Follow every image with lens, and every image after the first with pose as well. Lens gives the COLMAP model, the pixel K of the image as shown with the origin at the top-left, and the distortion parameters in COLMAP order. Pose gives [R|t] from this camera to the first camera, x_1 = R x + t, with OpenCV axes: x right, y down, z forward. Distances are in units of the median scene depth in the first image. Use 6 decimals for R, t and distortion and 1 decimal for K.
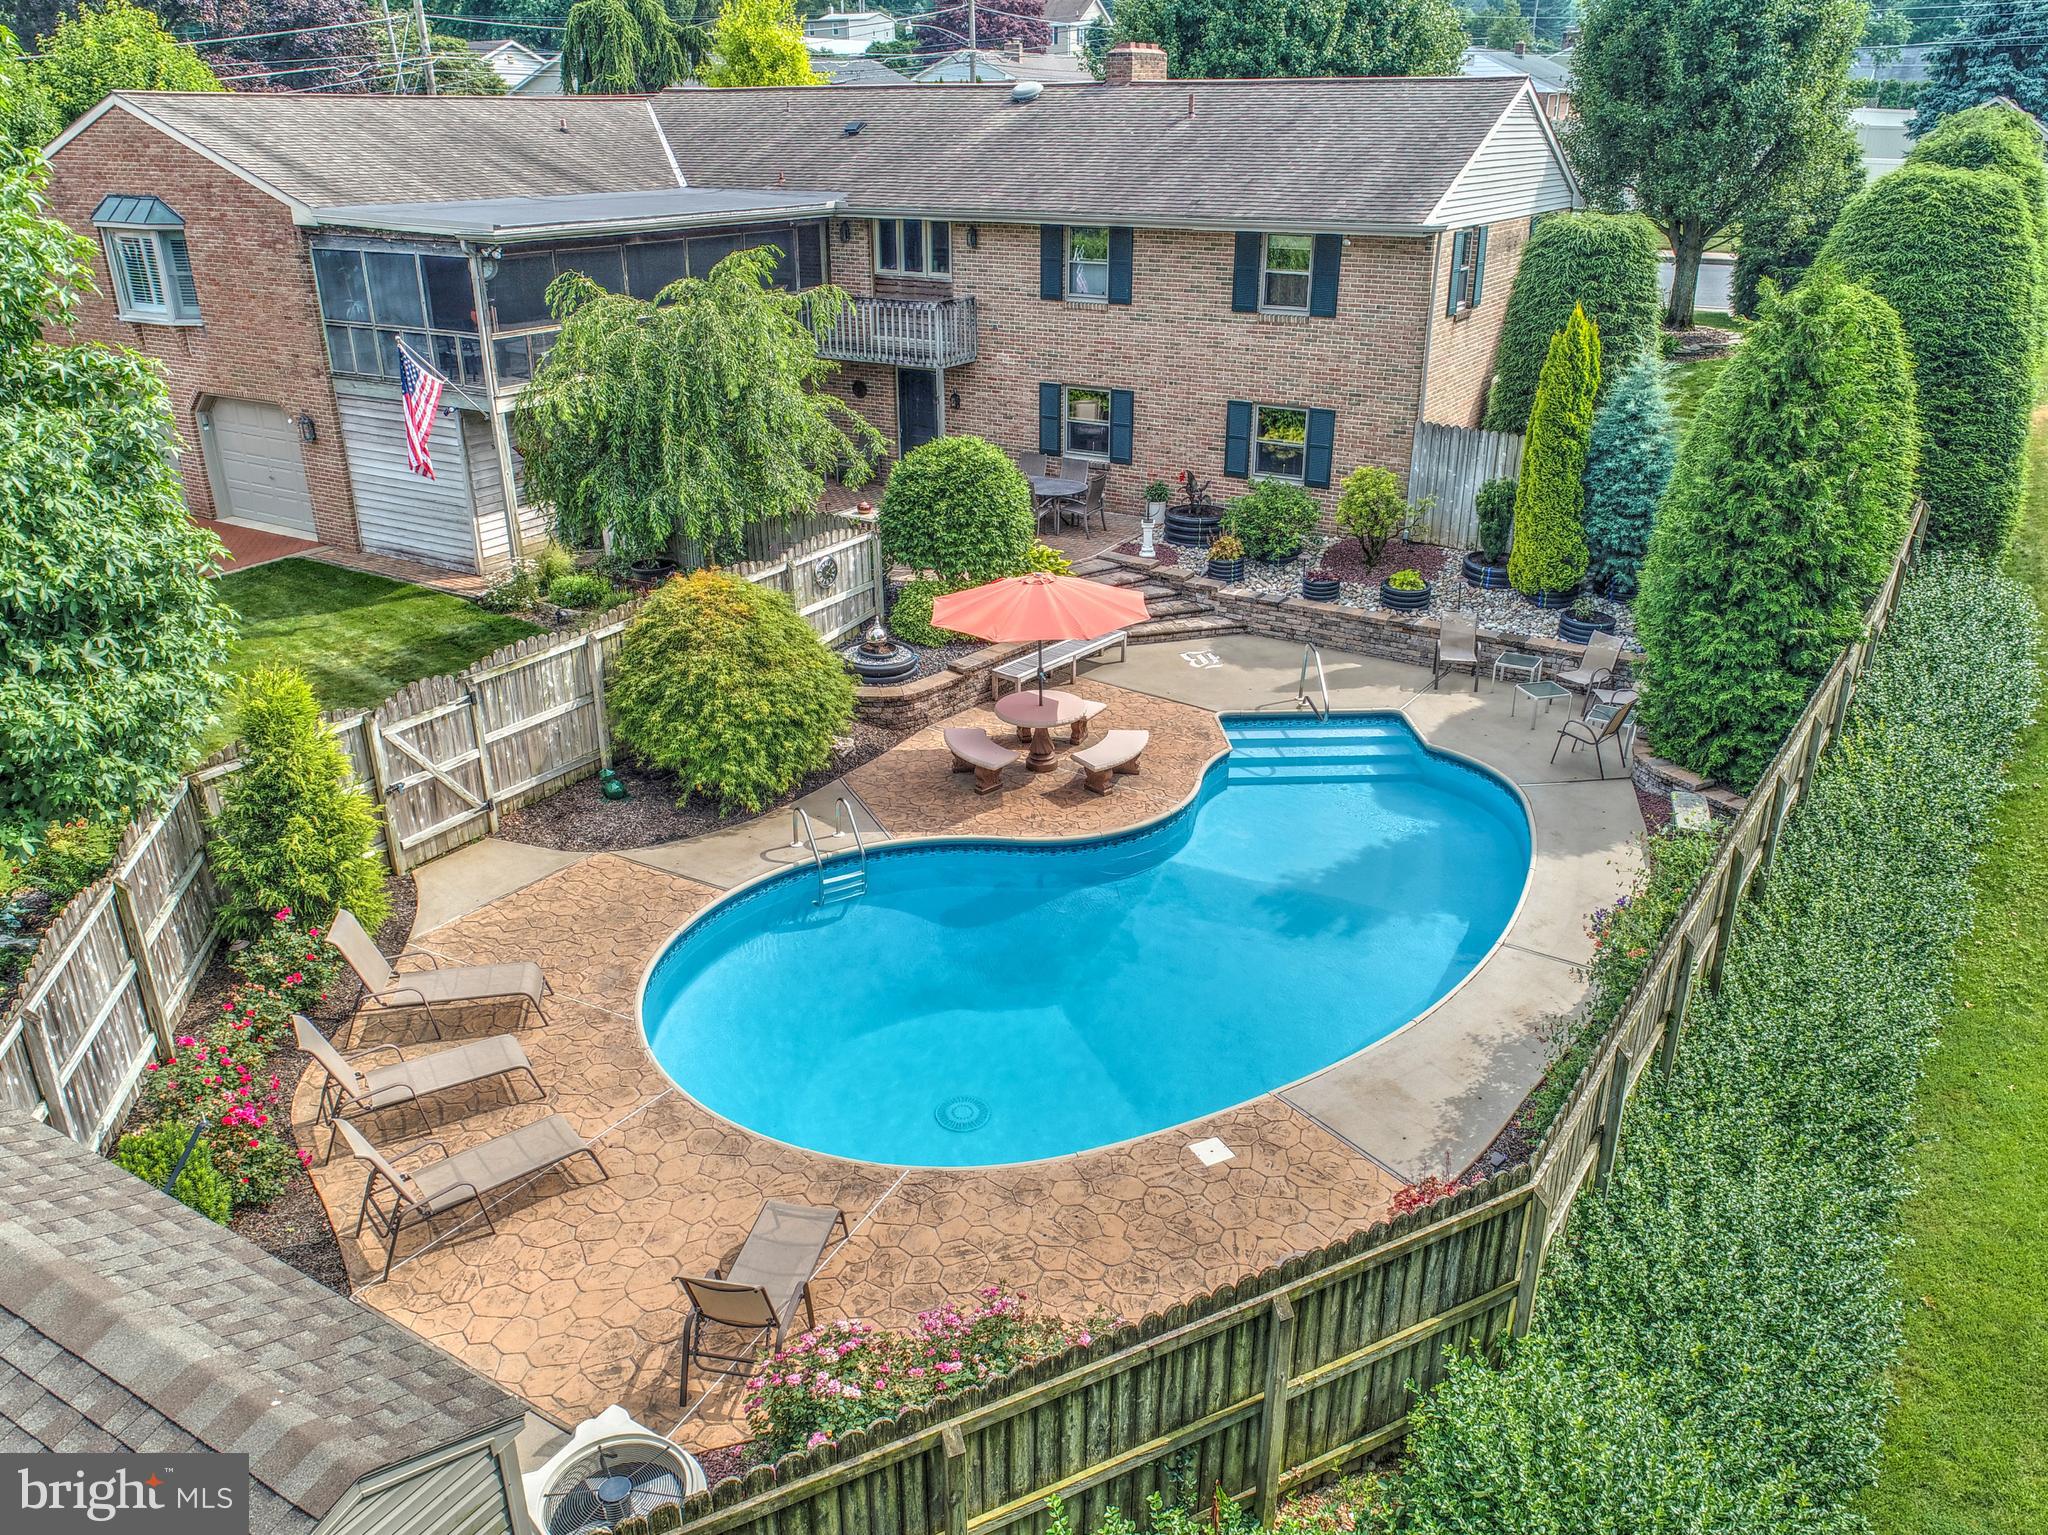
lens RADIAL K [[1520.1, 0, 1036.6], [0, 1520.1, 815.9], [0, 0, 1]] dist [-0.010363, -0.002926]
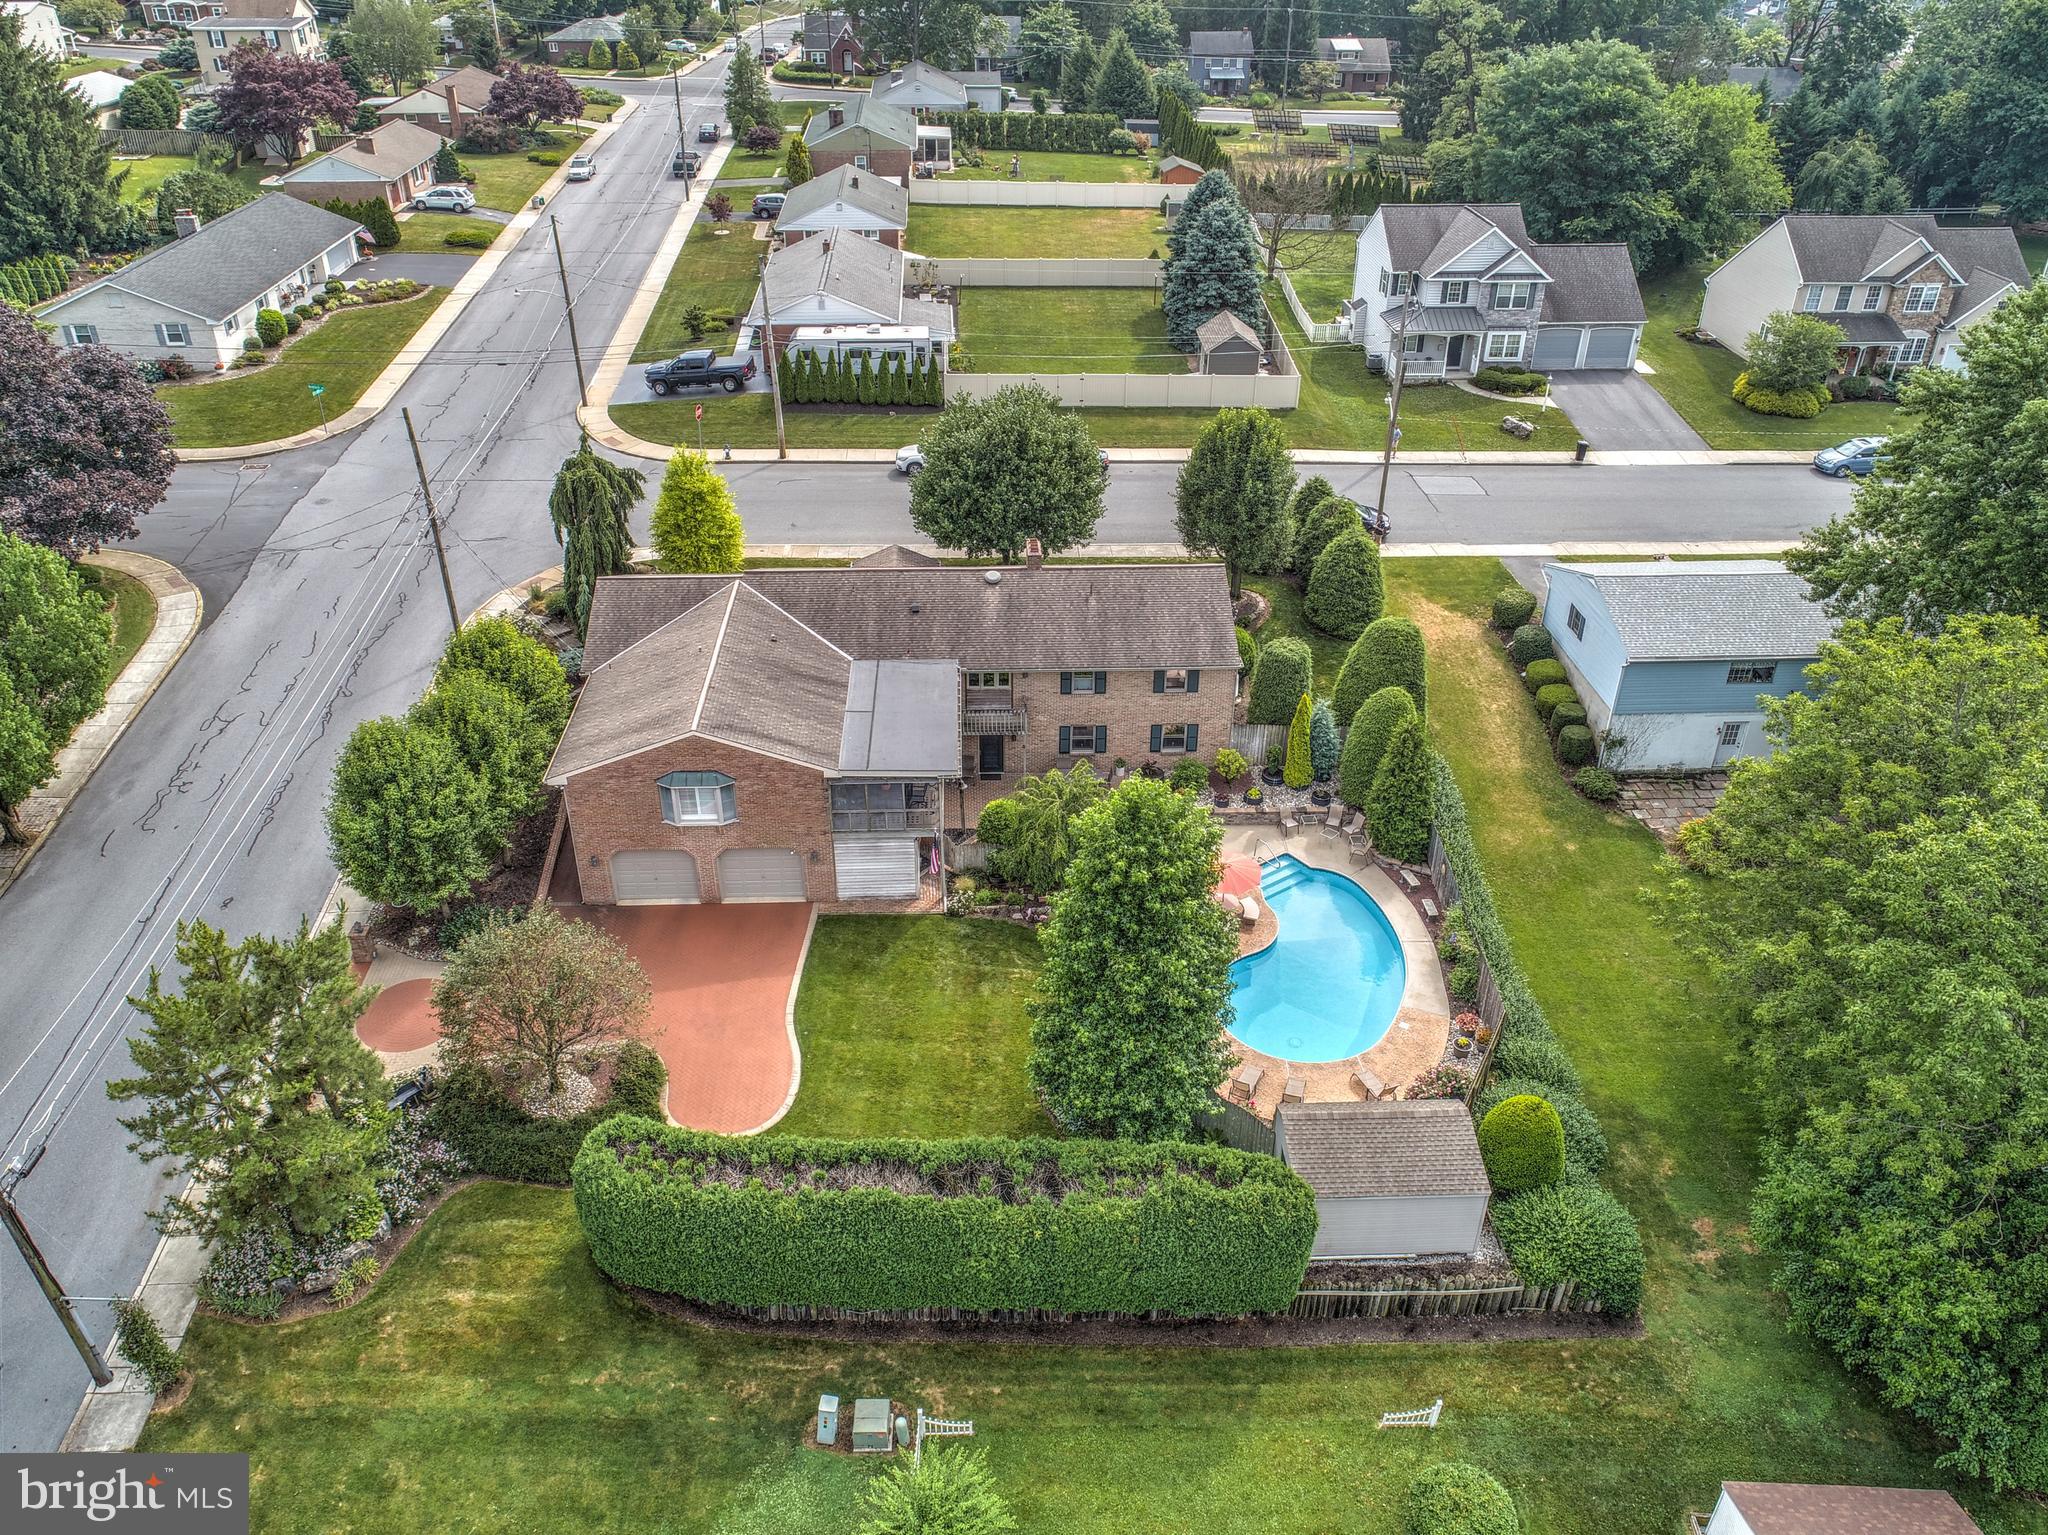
lens RADIAL K [[1554.4, 0, 1024.0], [0, 1554.4, 767.5], [0, 0, 1]] dist [-0.001785, -0.002484]
pose [[0.833897, -0.280556, 0.475294, -1.343966], [0.226227, 0.959247, 0.169311, -0.736720], [-0.503426, -0.033664, 0.863382, -1.109312]]
